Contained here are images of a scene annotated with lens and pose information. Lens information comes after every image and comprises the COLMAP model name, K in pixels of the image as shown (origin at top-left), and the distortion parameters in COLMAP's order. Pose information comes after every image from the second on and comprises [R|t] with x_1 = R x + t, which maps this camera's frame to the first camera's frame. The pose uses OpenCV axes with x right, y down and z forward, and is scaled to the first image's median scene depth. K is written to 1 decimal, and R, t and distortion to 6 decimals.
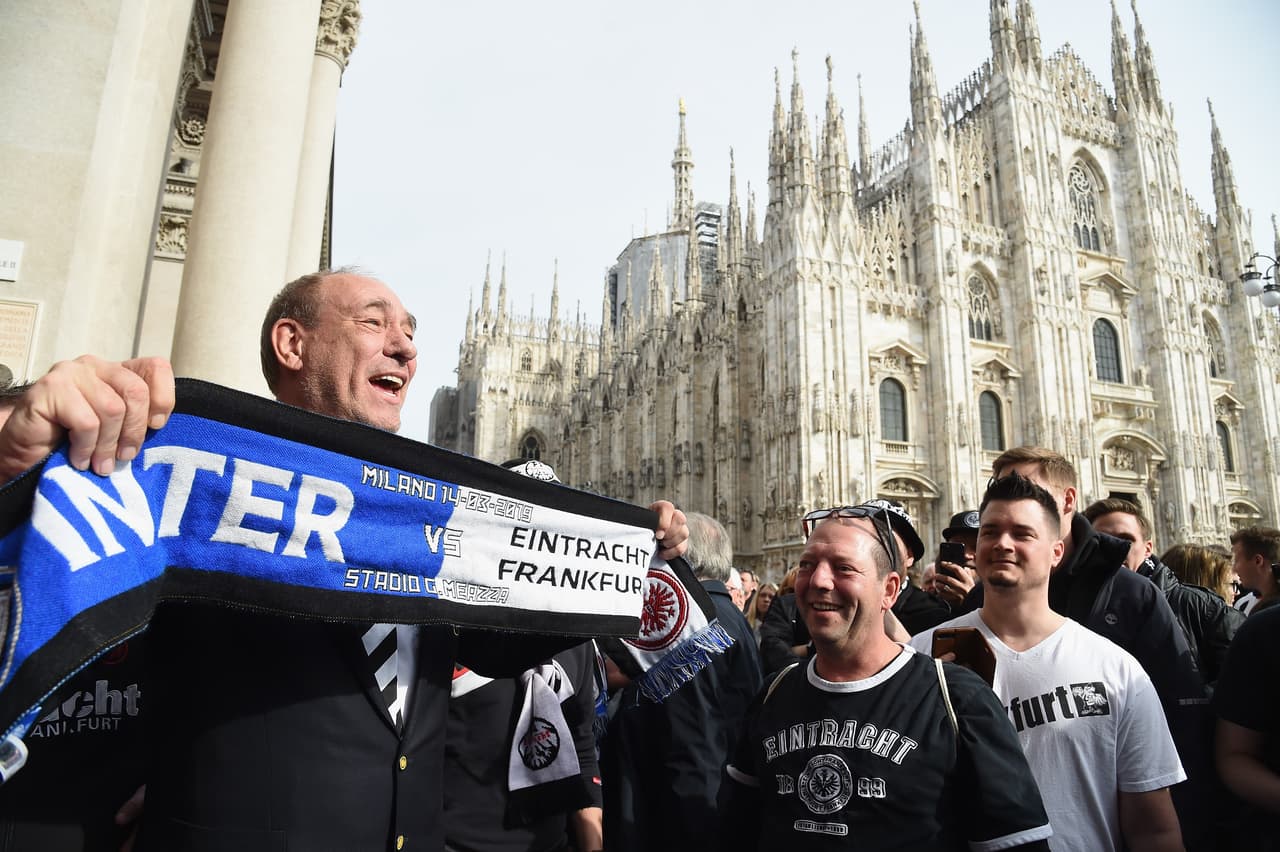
lens RADIAL K [[844.2, 0, 636.5], [0, 844.2, 431.3], [0, 0, 1]] dist [-0.118296, 0.051884]
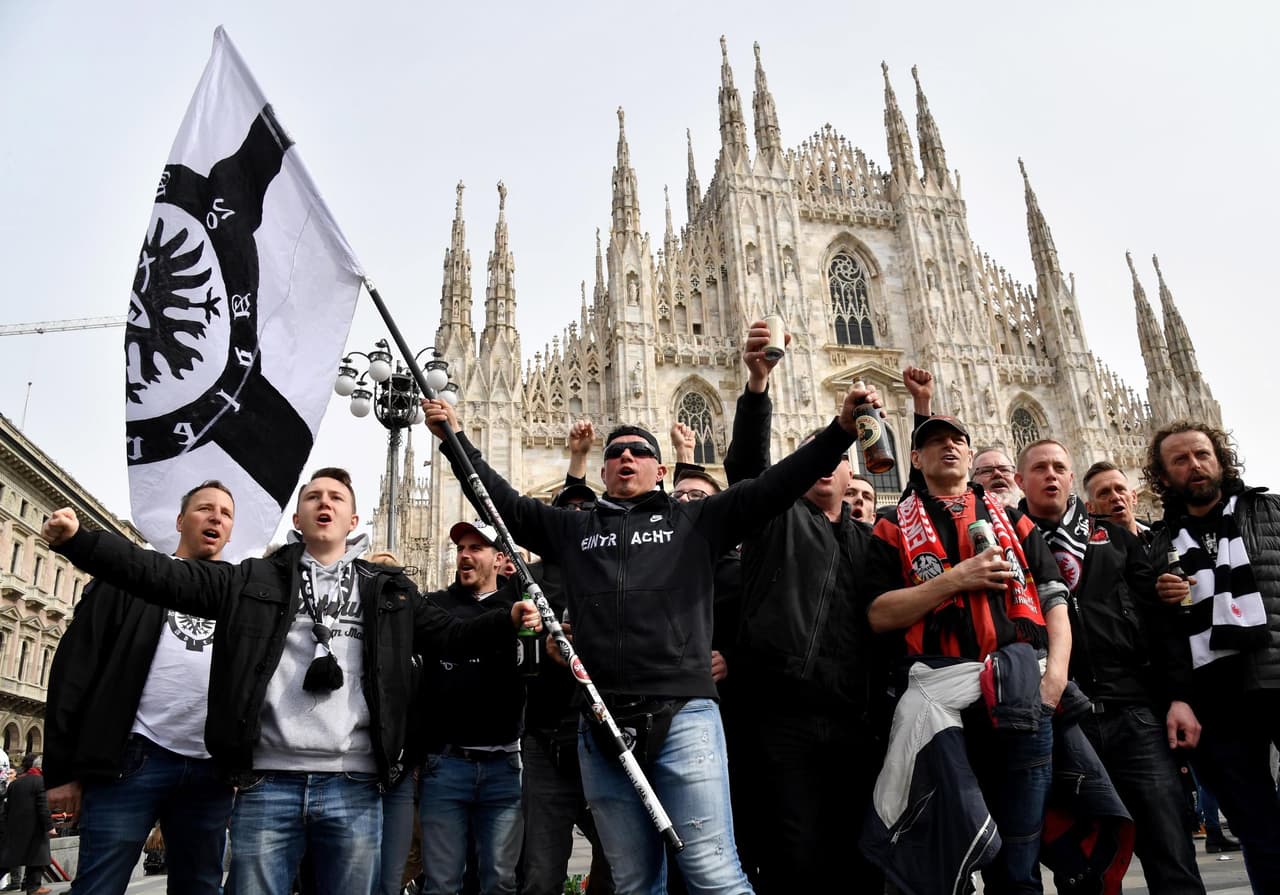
lens RADIAL K [[892.6, 0, 642.8], [0, 892.6, 472.2], [0, 0, 1]] dist [-0.107714, 0.001394]
pose [[0.990414, -0.100996, -0.094233, 0.419380], [0.089908, 0.989254, -0.115296, 0.004808], [0.104864, 0.105718, 0.988851, 0.041332]]
